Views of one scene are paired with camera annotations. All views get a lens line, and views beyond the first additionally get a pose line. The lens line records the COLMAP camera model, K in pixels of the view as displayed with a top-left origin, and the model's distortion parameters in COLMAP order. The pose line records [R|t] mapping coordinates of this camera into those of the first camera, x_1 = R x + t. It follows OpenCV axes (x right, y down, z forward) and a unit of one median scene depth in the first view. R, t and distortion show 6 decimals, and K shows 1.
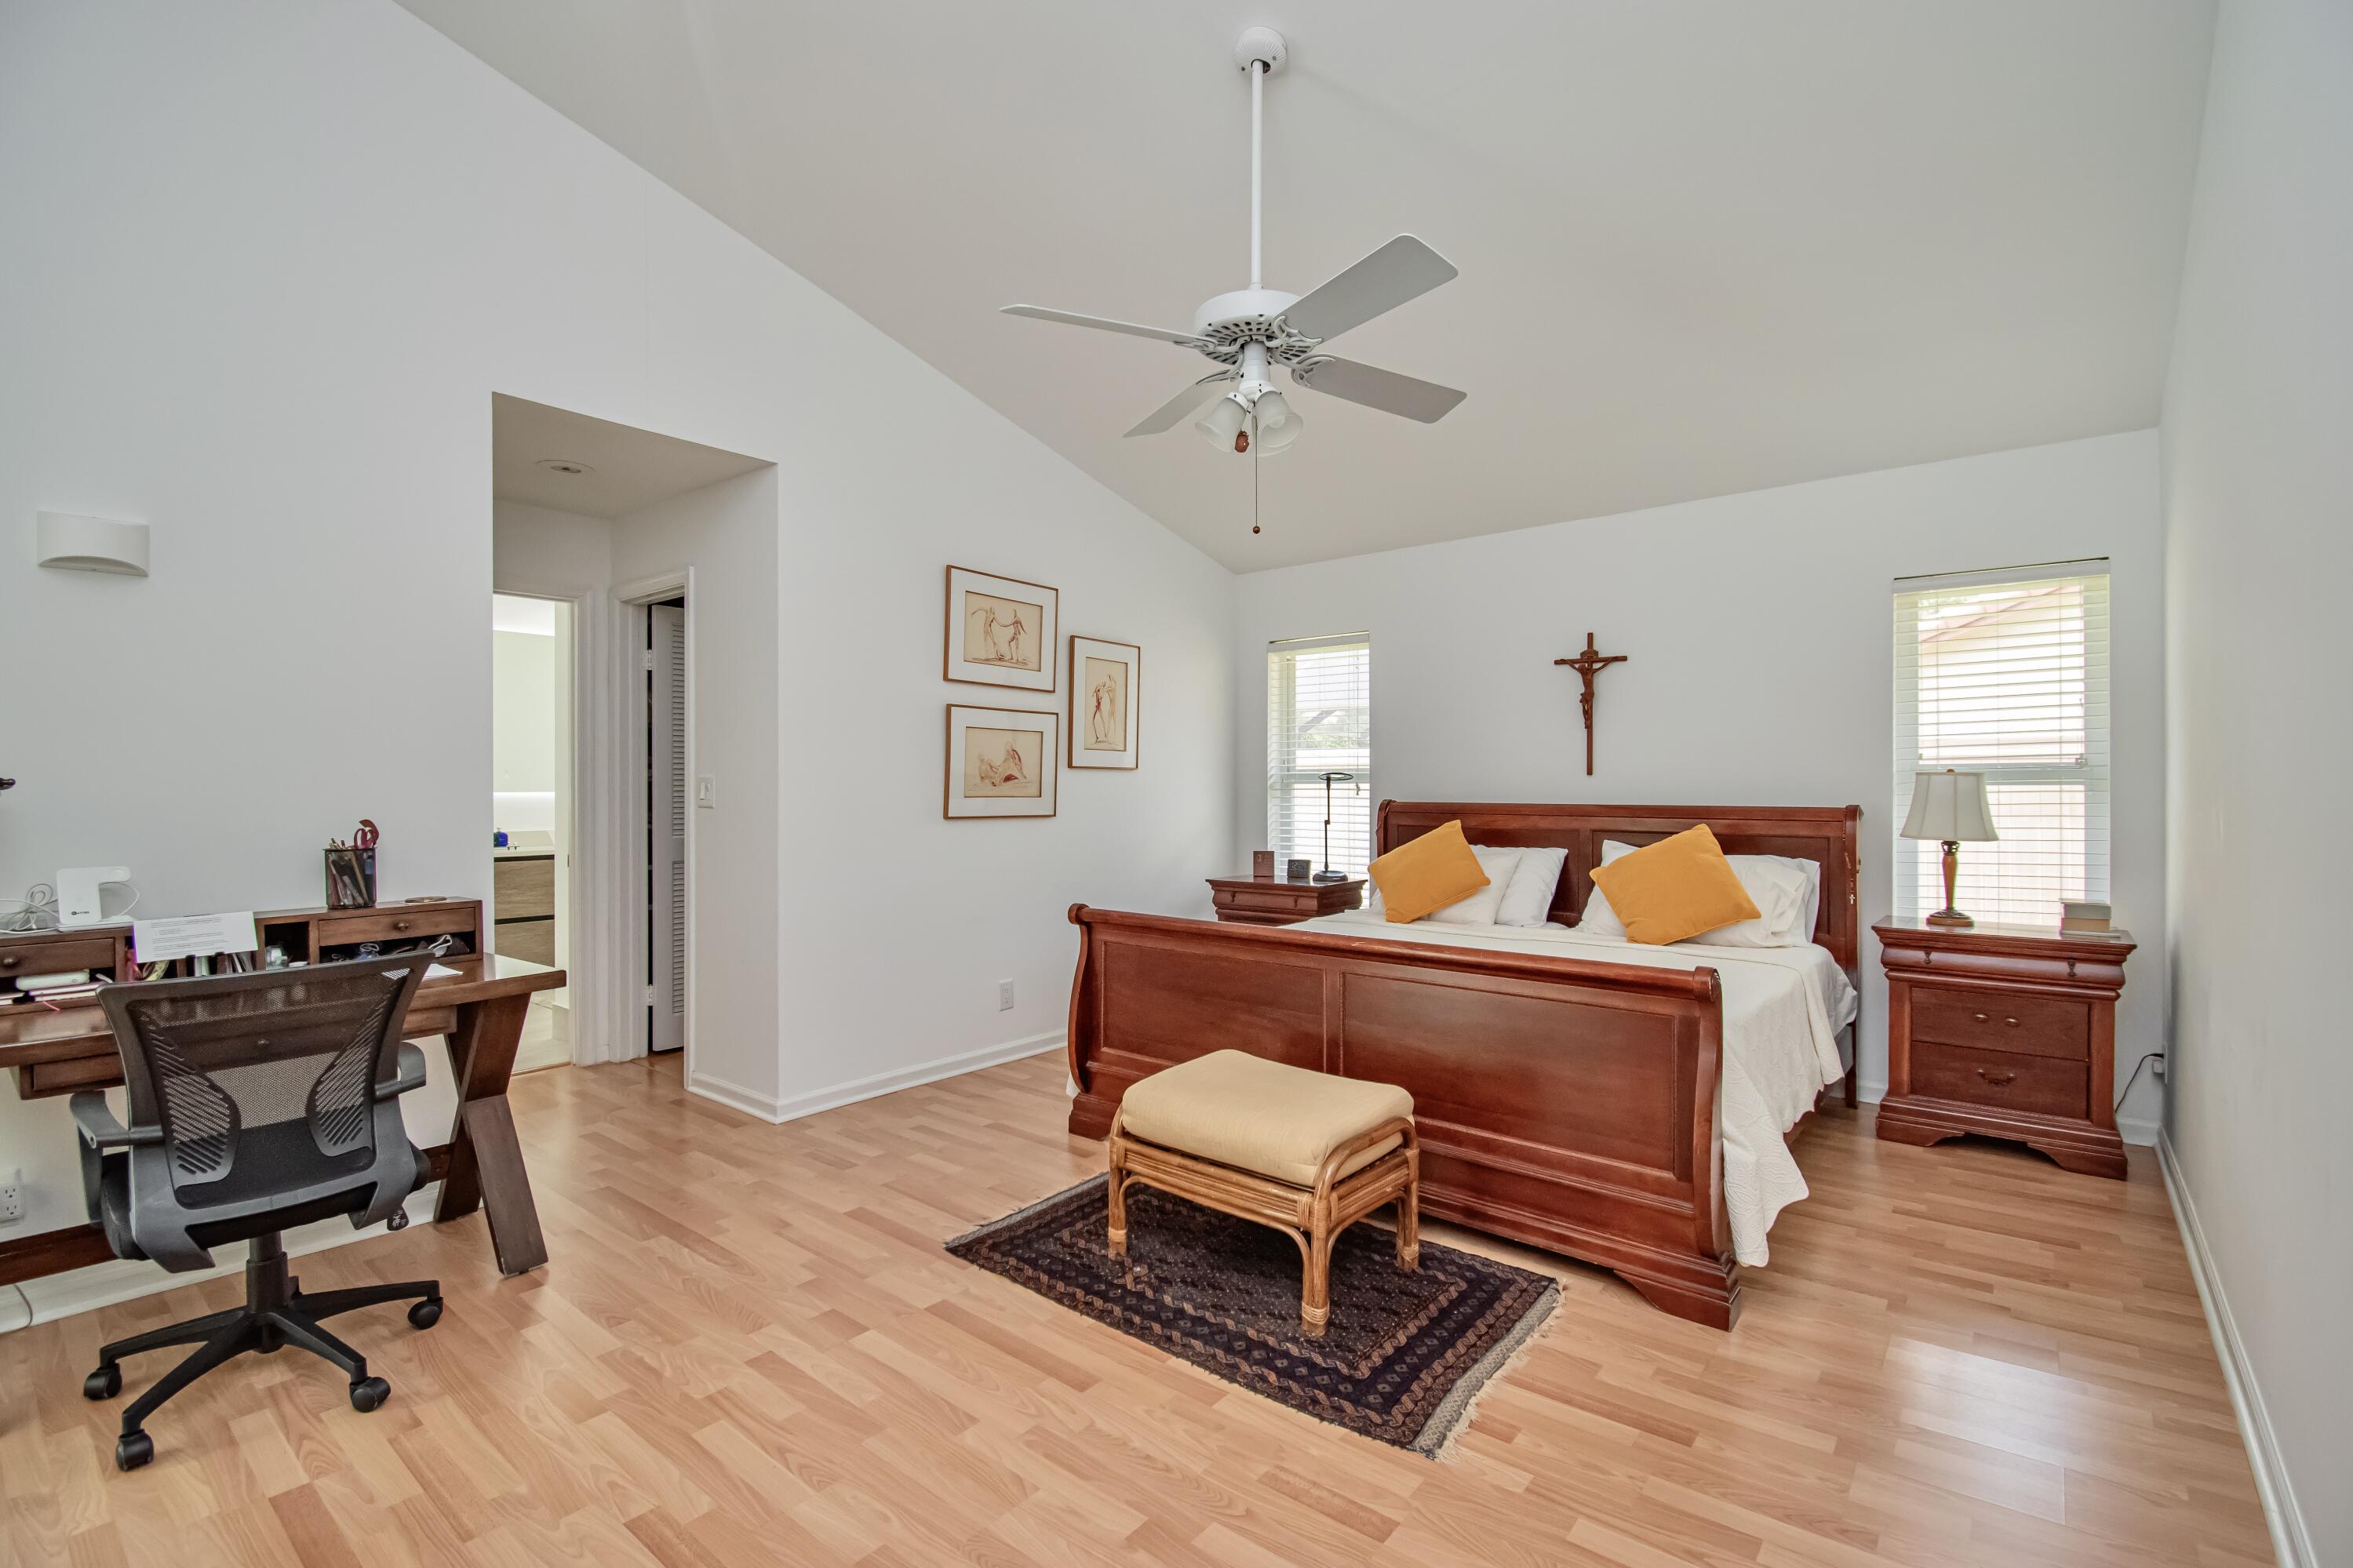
lens RADIAL K [[1031.9, 0, 1186.0], [0, 1031.9, 796.2], [0, 0, 1]] dist [0.015534, -0.020255]
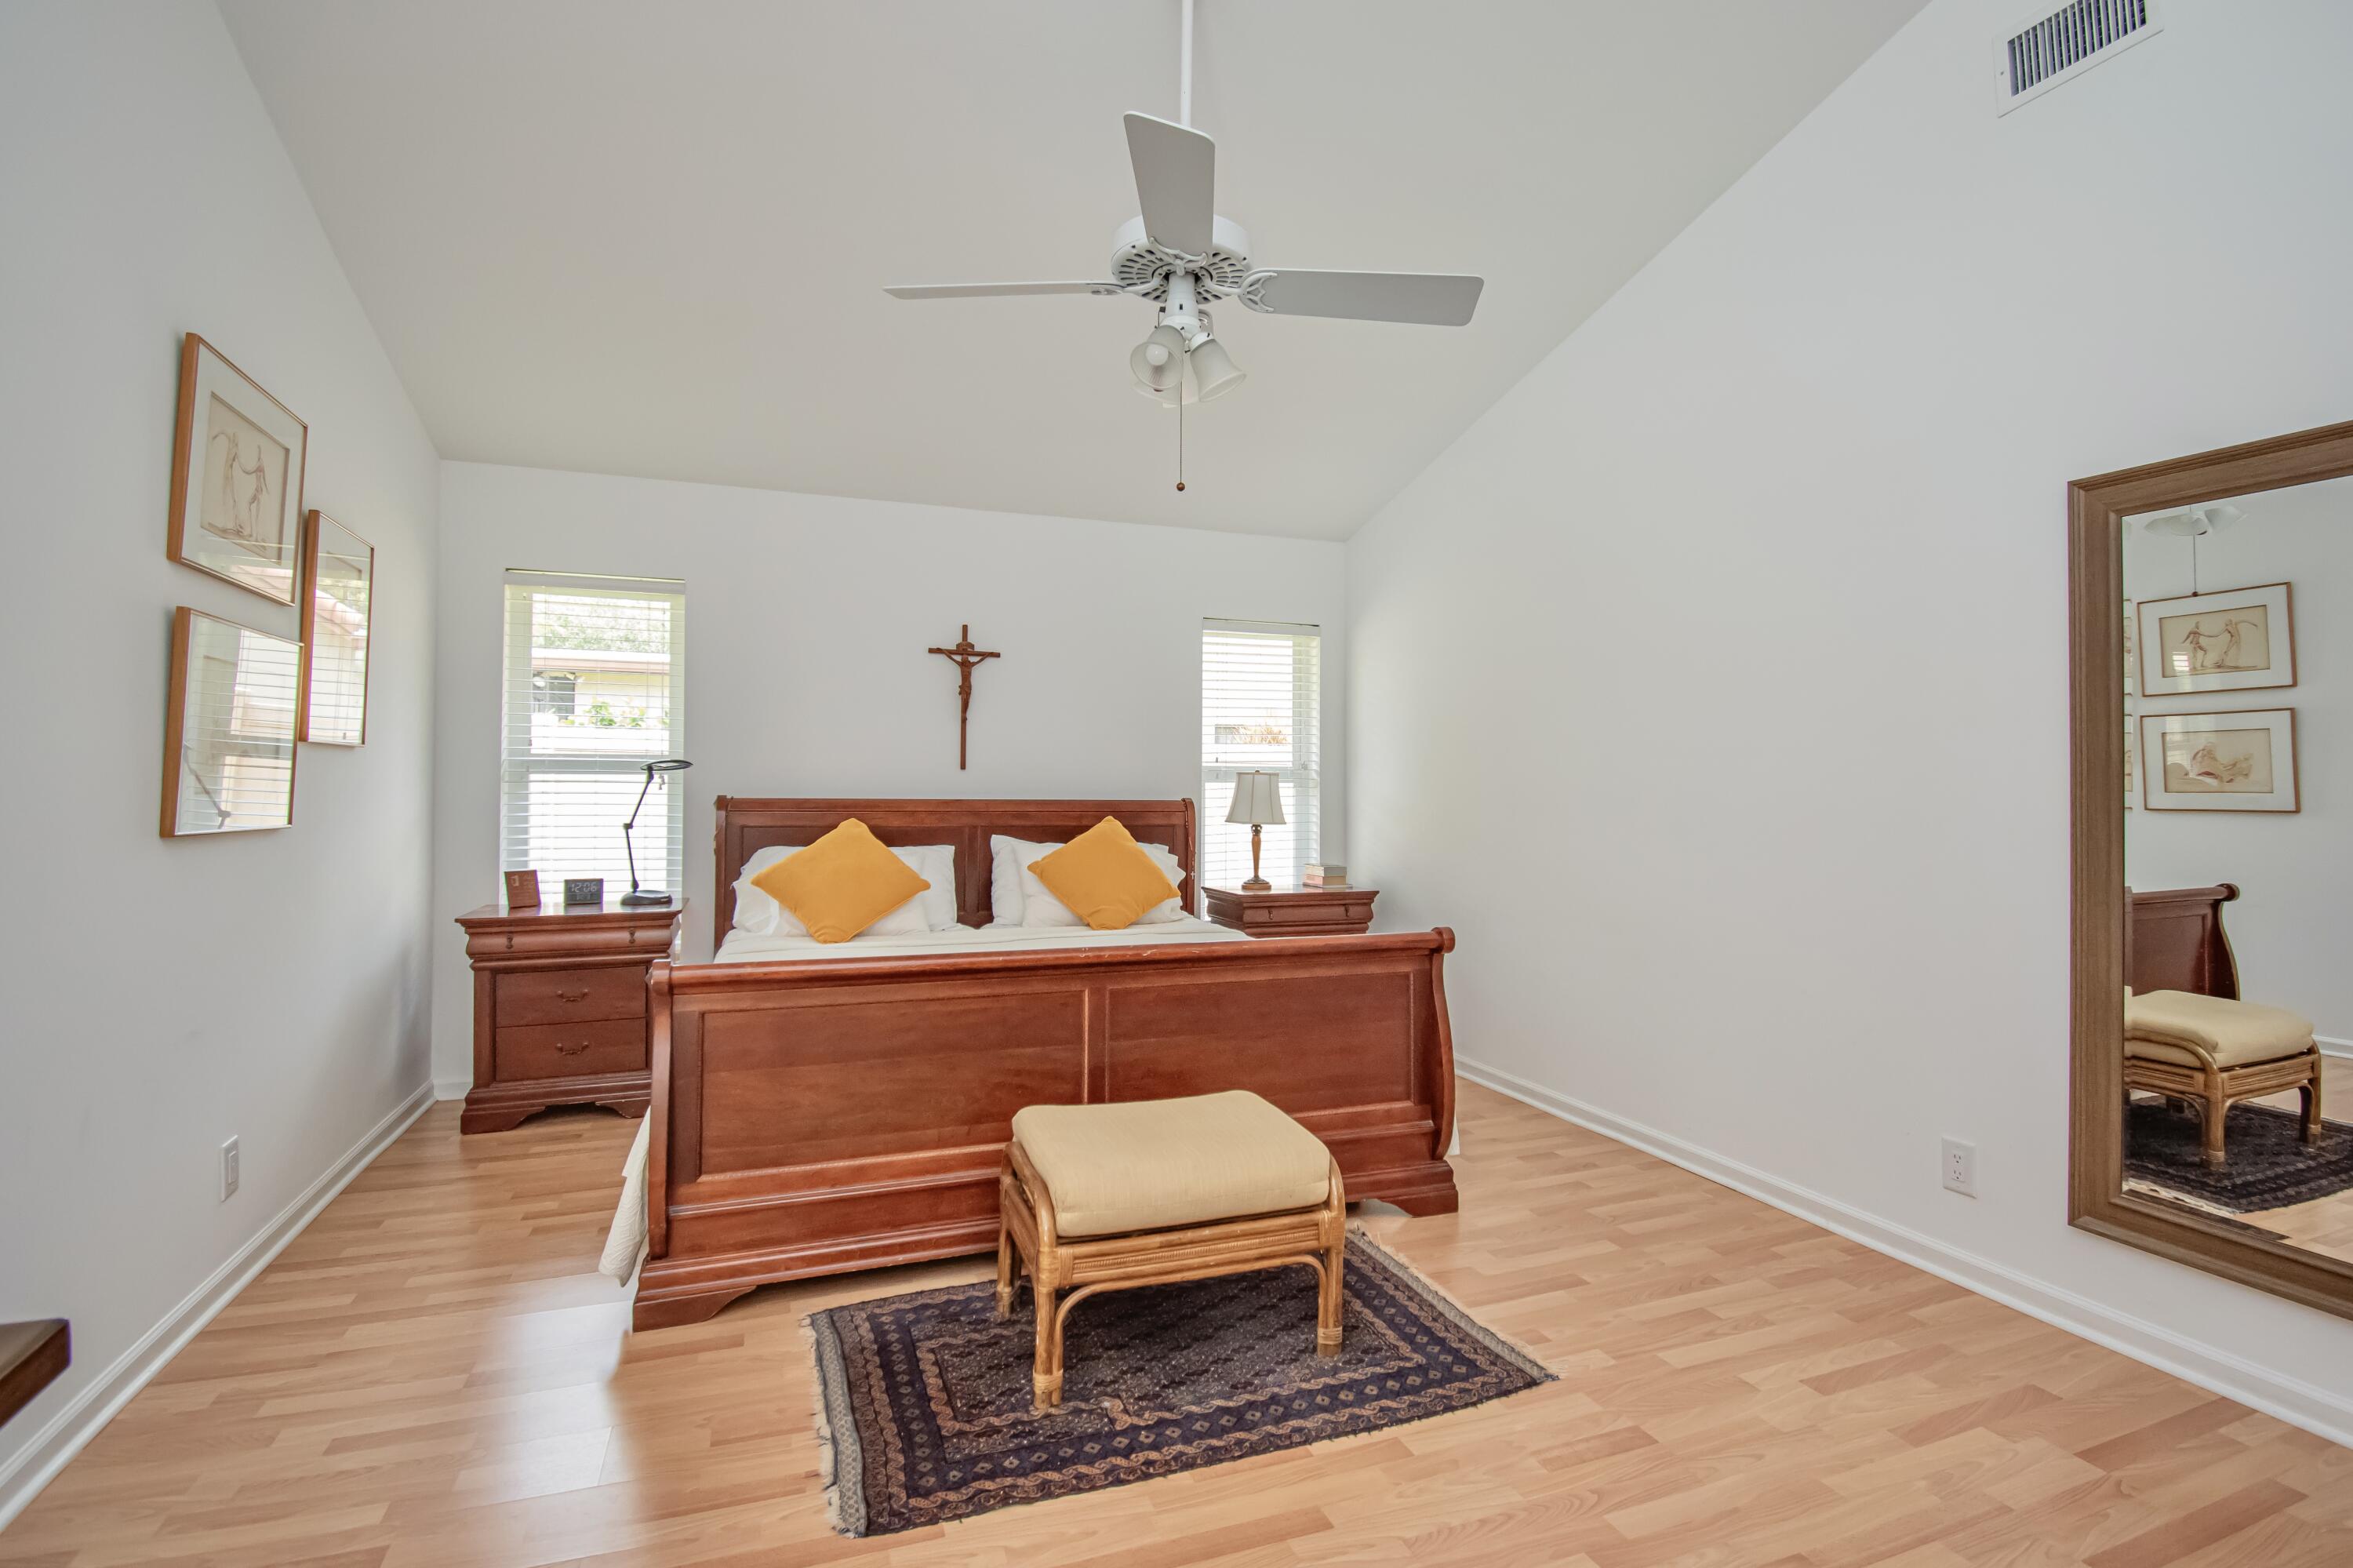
lens RADIAL K [[1098.3, 0, 1178.1], [0, 1098.3, 778.0], [0, 0, 1]] dist [0.017545, -0.024827]
pose [[0.514591, 0.009207, 0.857386, -0.507631], [0.000831, 0.999937, -0.011237, -0.000559], [-0.857435, 0.006495, 0.514551, 0.368043]]
